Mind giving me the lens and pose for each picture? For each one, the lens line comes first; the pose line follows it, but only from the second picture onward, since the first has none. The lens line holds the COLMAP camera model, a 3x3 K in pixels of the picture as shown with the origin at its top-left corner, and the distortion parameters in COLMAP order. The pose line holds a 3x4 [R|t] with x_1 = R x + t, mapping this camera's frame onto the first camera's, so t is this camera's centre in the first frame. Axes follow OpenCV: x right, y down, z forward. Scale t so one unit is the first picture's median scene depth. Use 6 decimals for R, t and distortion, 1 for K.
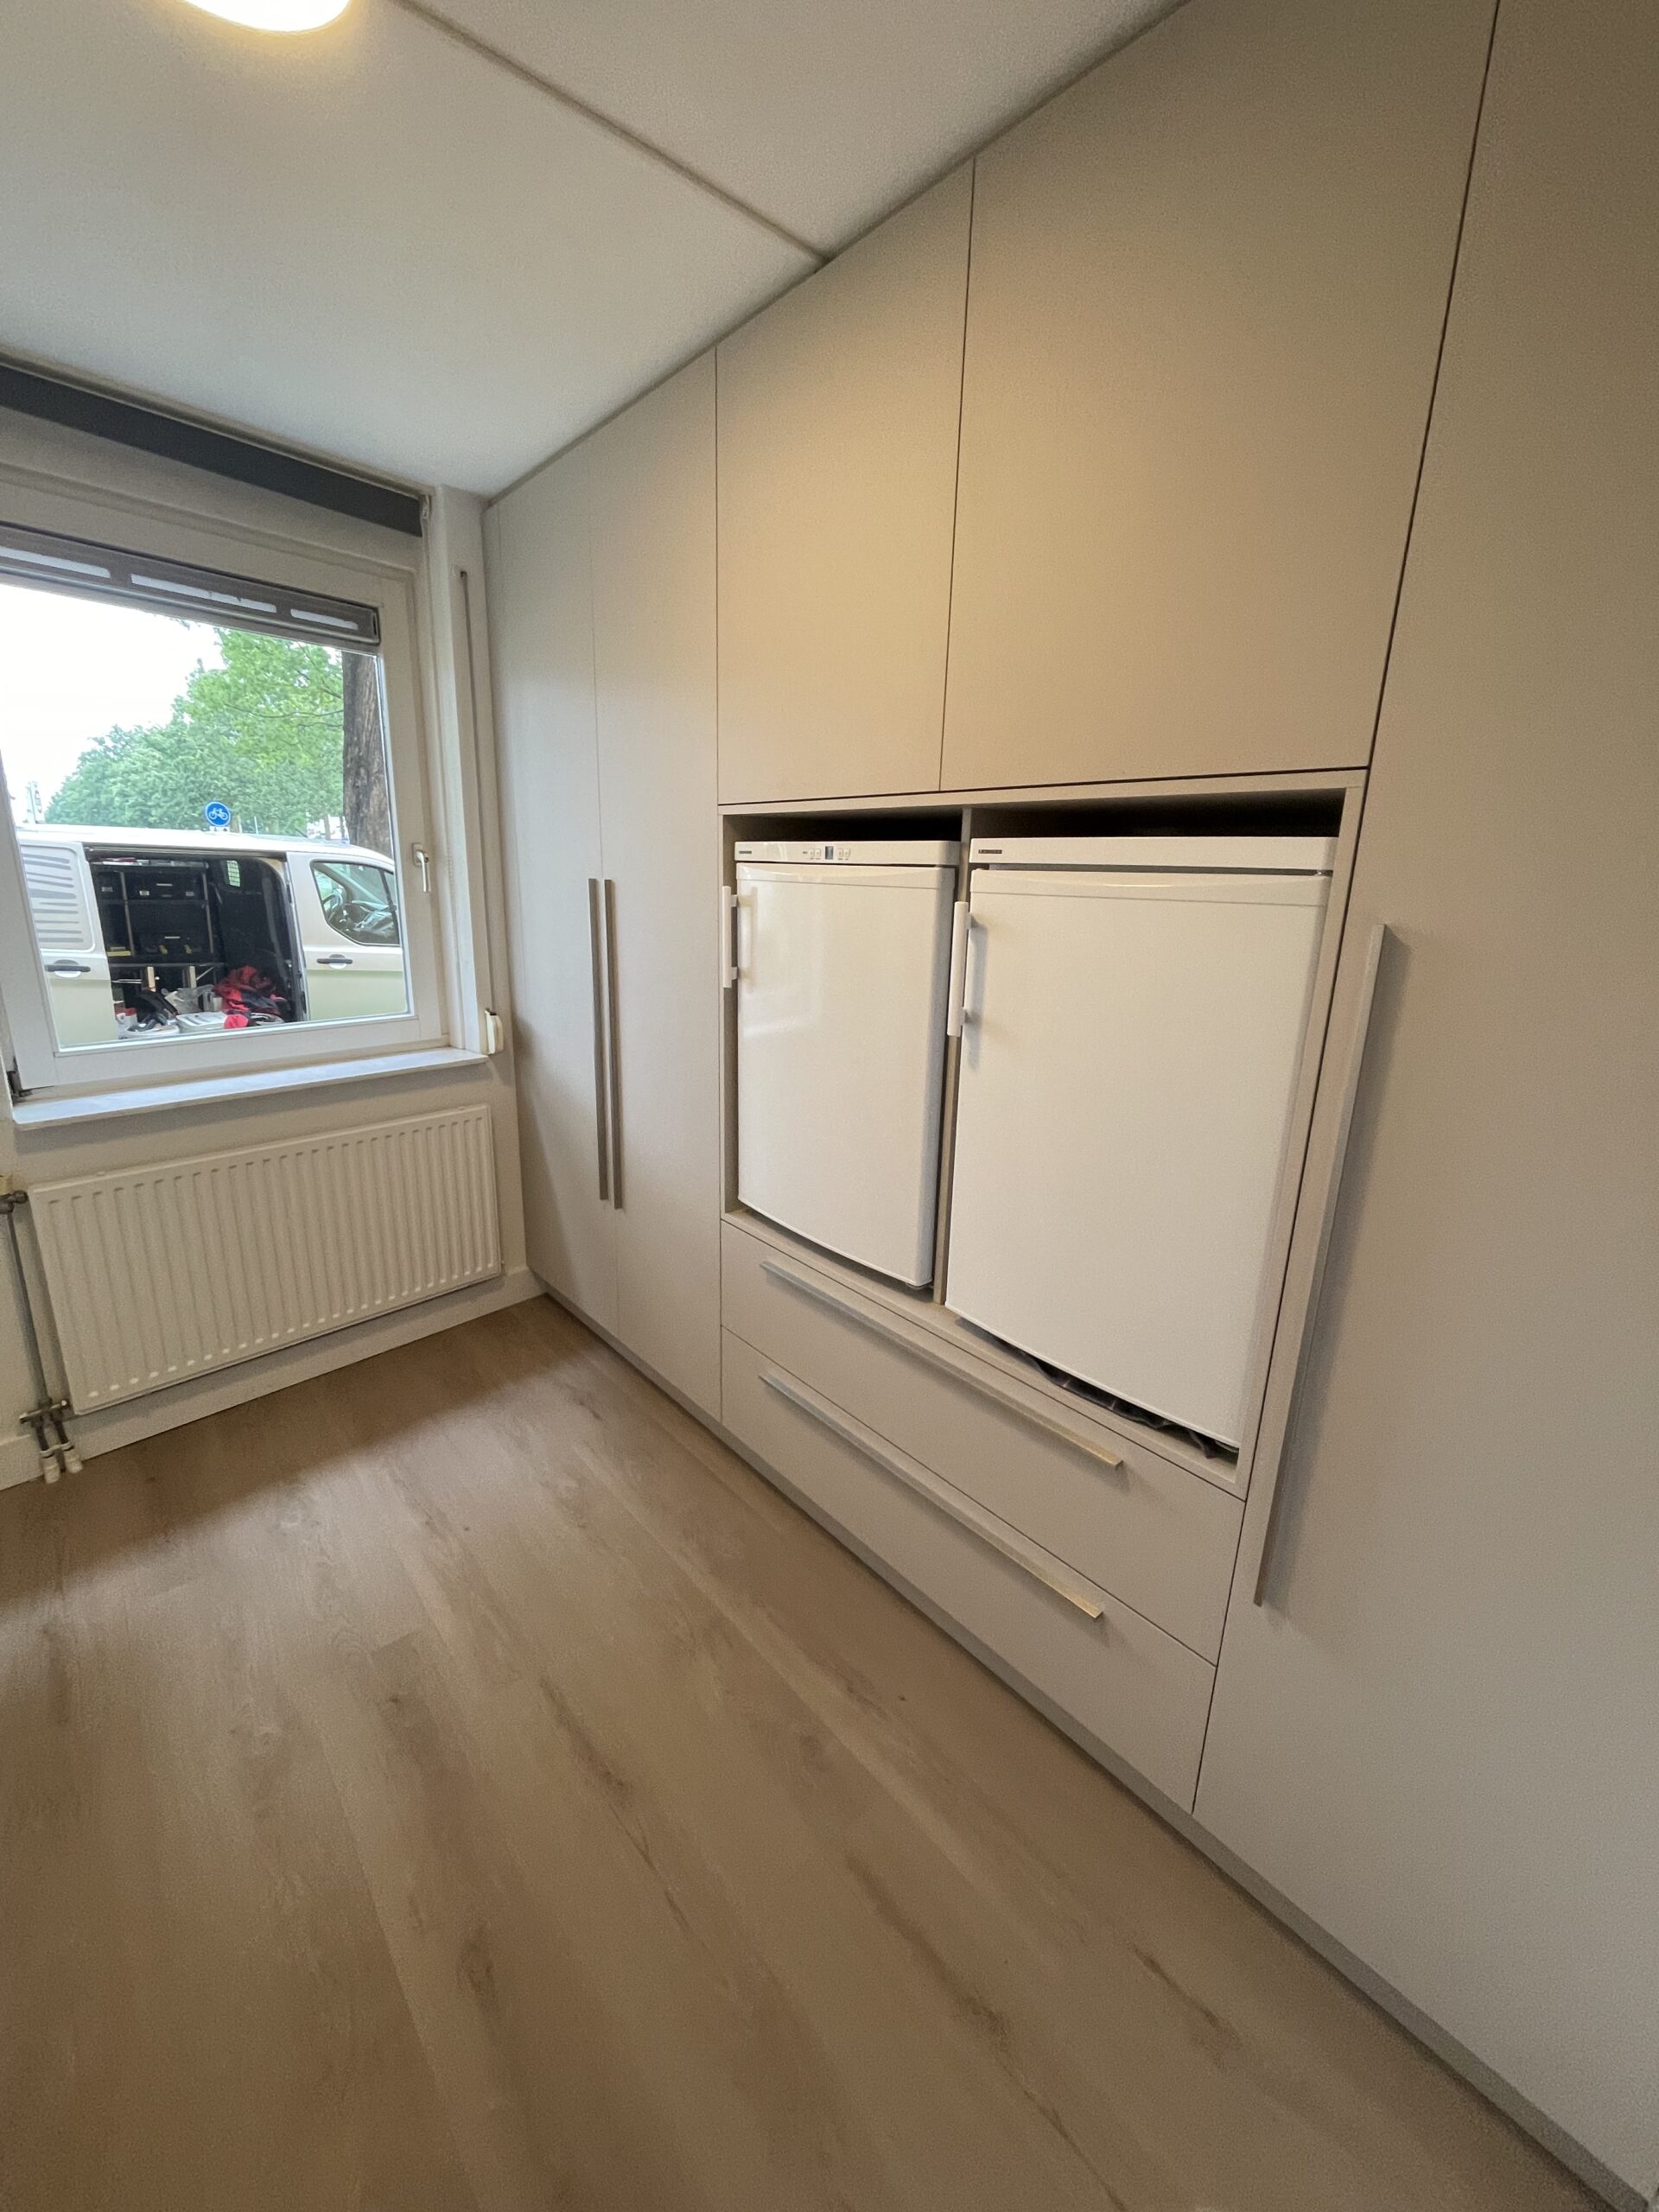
lens RADIAL K [[885.3, 0, 829.5], [0, 885.3, 1106.0], [0, 0, 1]] dist [0.001141, -0.000127]
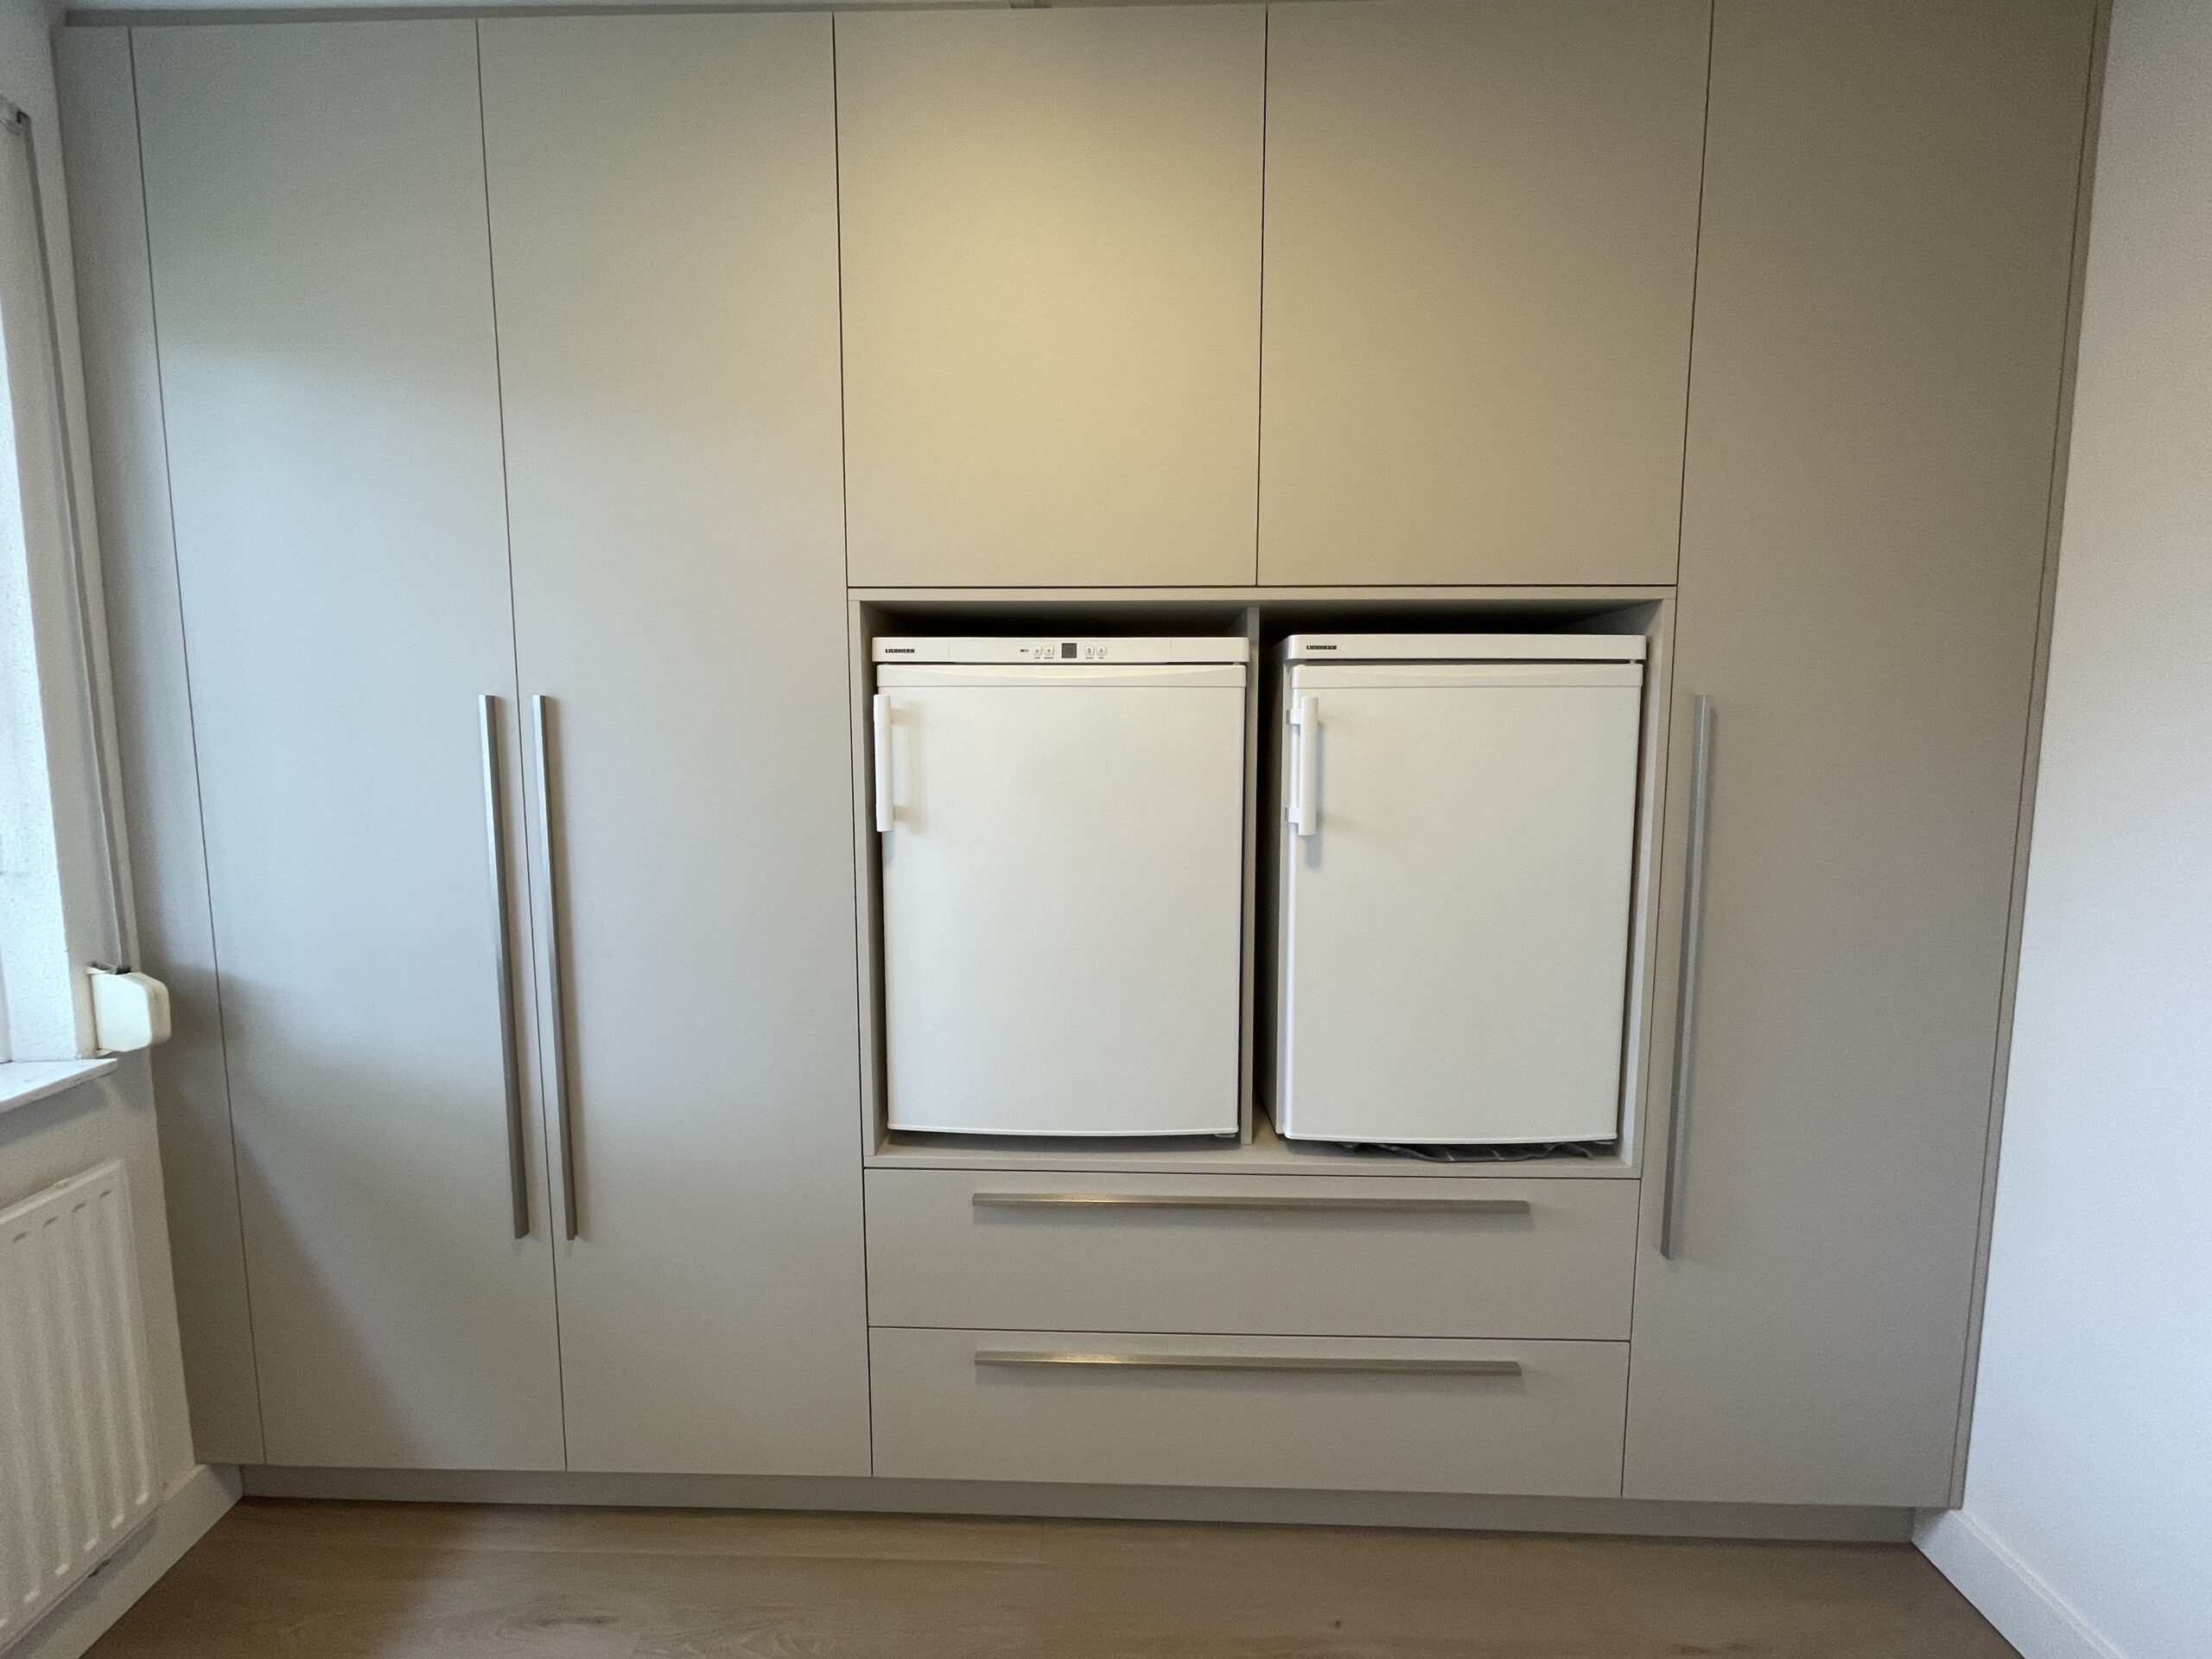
lens RADIAL K [[885.3, 0, 1102.9], [0, 885.3, 822.4], [0, 0, 1]] dist [0.001141, -0.000127]
pose [[0.680098, -0.102724, 0.725889, -0.541132], [0.206185, 0.976970, -0.054923, -0.067397], [-0.703530, 0.187020, 0.685616, 0.390752]]
